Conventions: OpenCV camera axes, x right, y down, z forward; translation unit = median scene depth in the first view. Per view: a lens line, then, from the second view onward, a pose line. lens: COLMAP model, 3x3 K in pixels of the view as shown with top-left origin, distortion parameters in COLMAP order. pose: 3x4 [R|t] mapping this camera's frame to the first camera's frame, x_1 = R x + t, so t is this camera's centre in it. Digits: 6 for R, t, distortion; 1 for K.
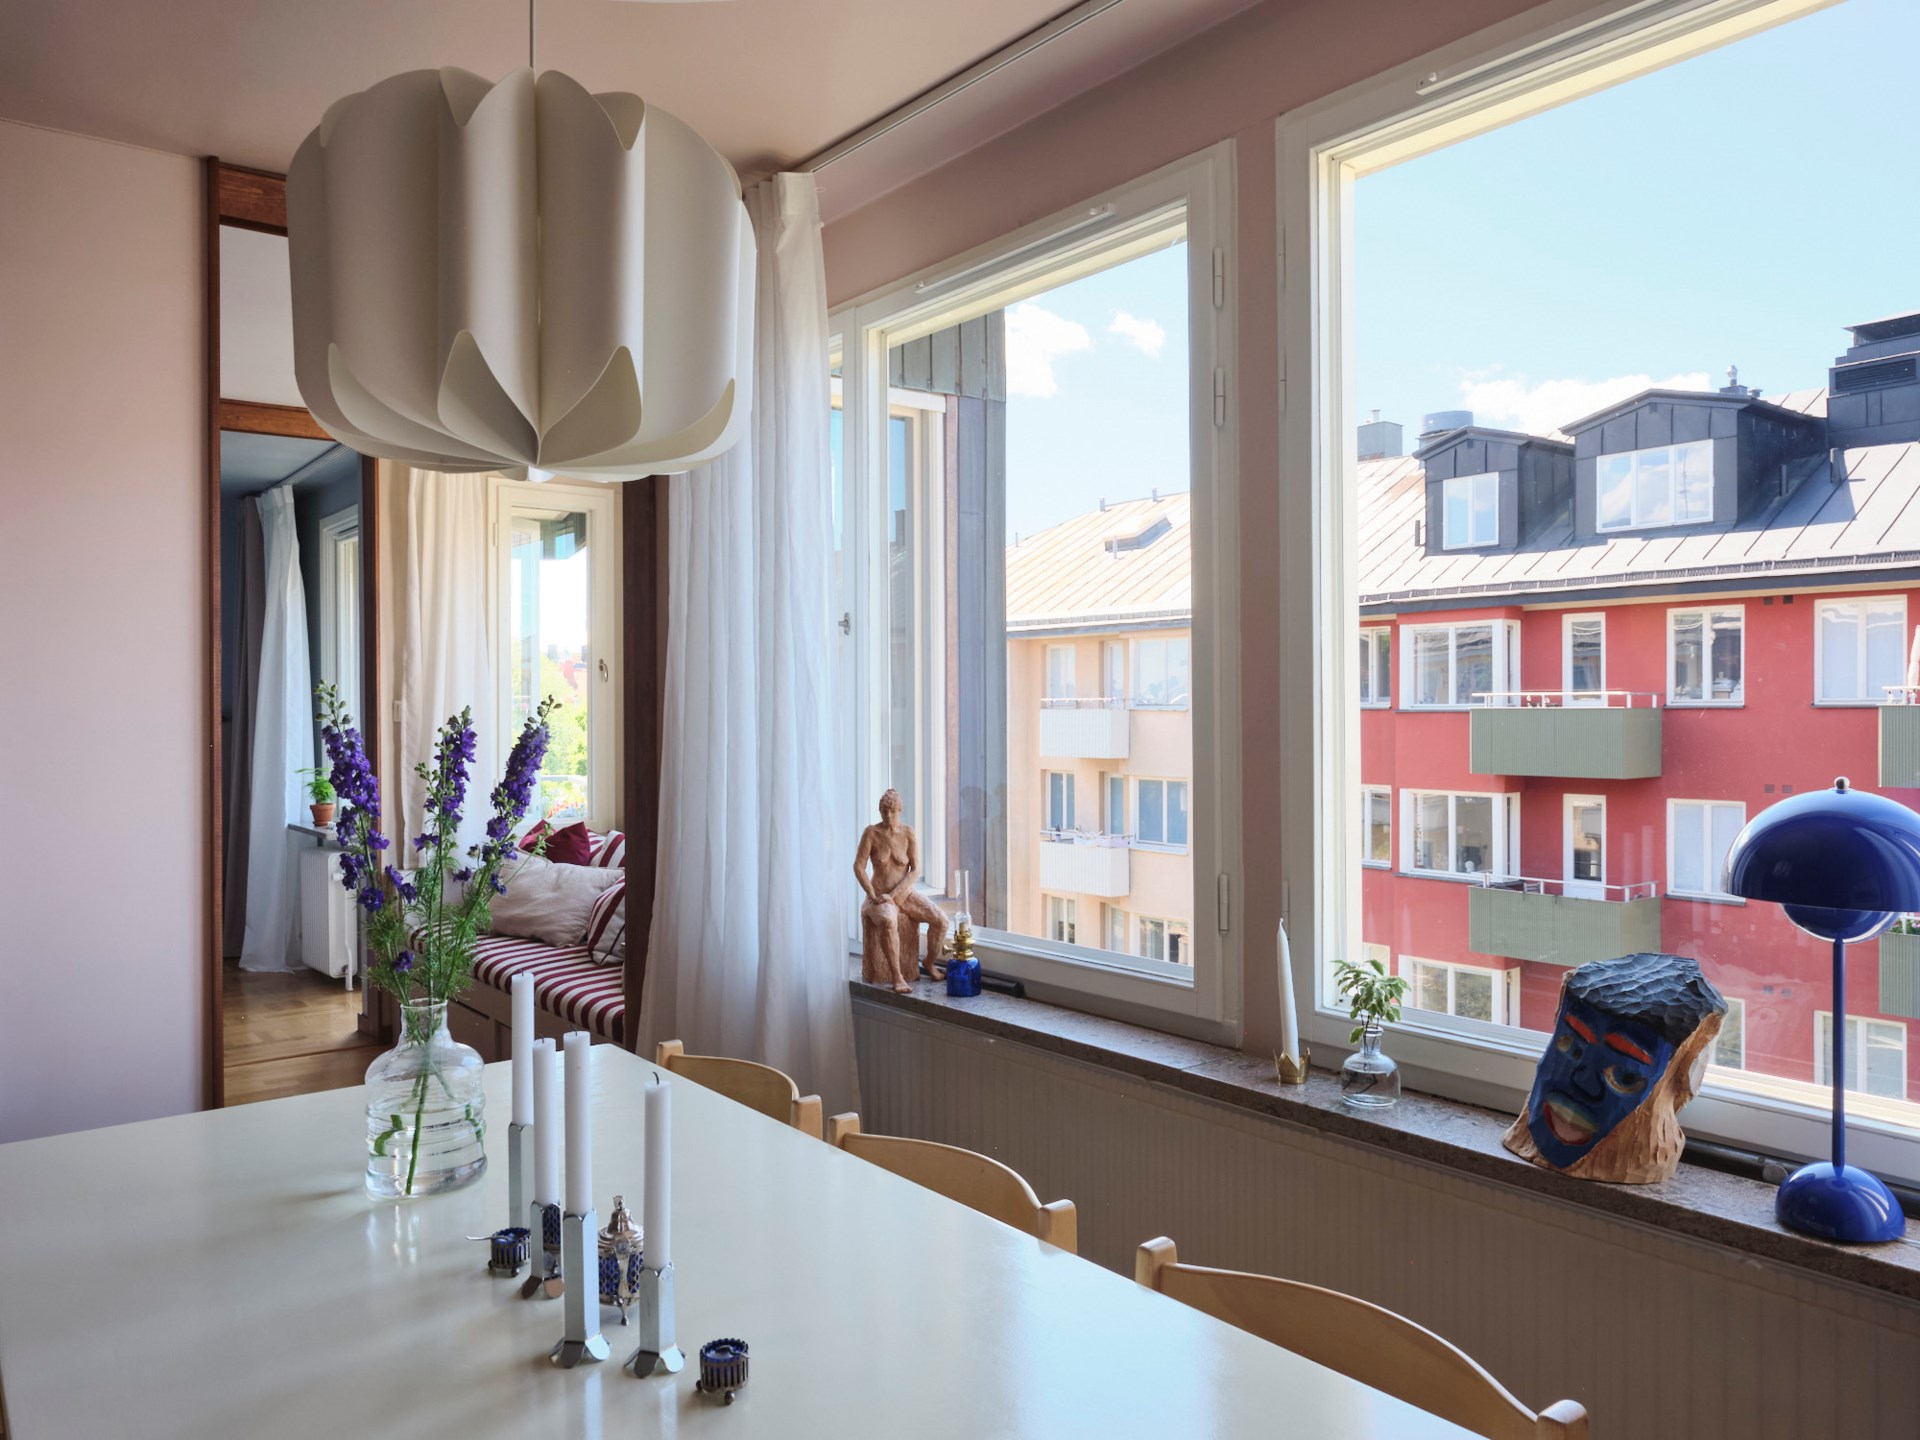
lens RADIAL K [[1377.4, 0, 963.5], [0, 1377.4, 721.8], [0, 0, 1]] dist [-0.001807, -0.000764]
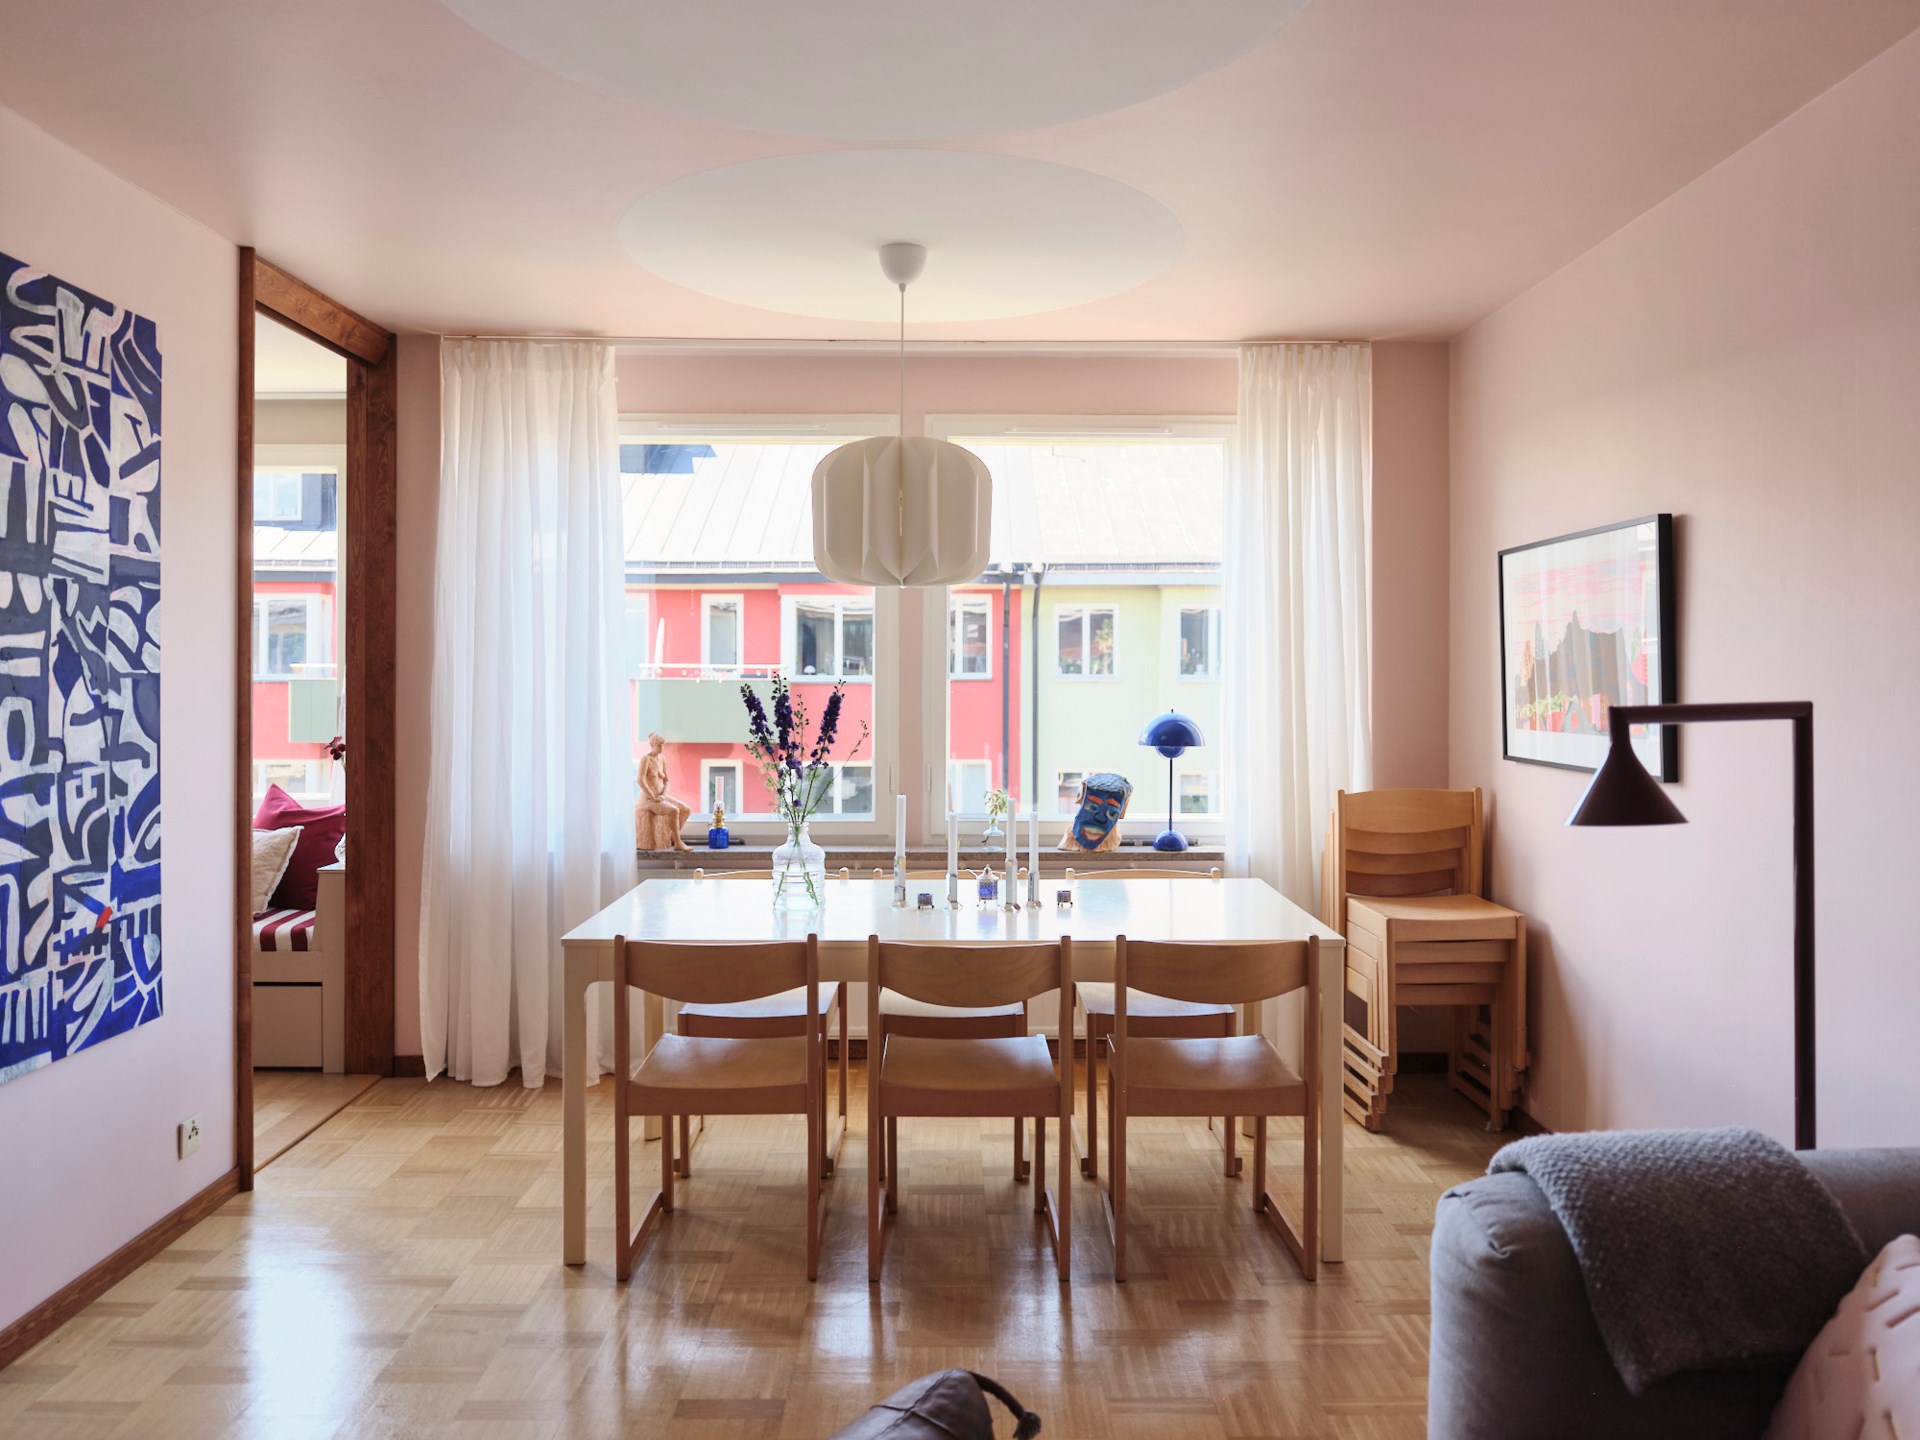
lens RADIAL K [[1377.4, 0, 958.4], [0, 1377.4, 709.0], [0, 0, 1]] dist [-0.001807, -0.000764]
pose [[0.626710, -0.010047, 0.779188, -1.130894], [0.000740, 0.999924, 0.012297, 0.002416], [-0.779252, -0.007130, 0.626670, -0.318642]]
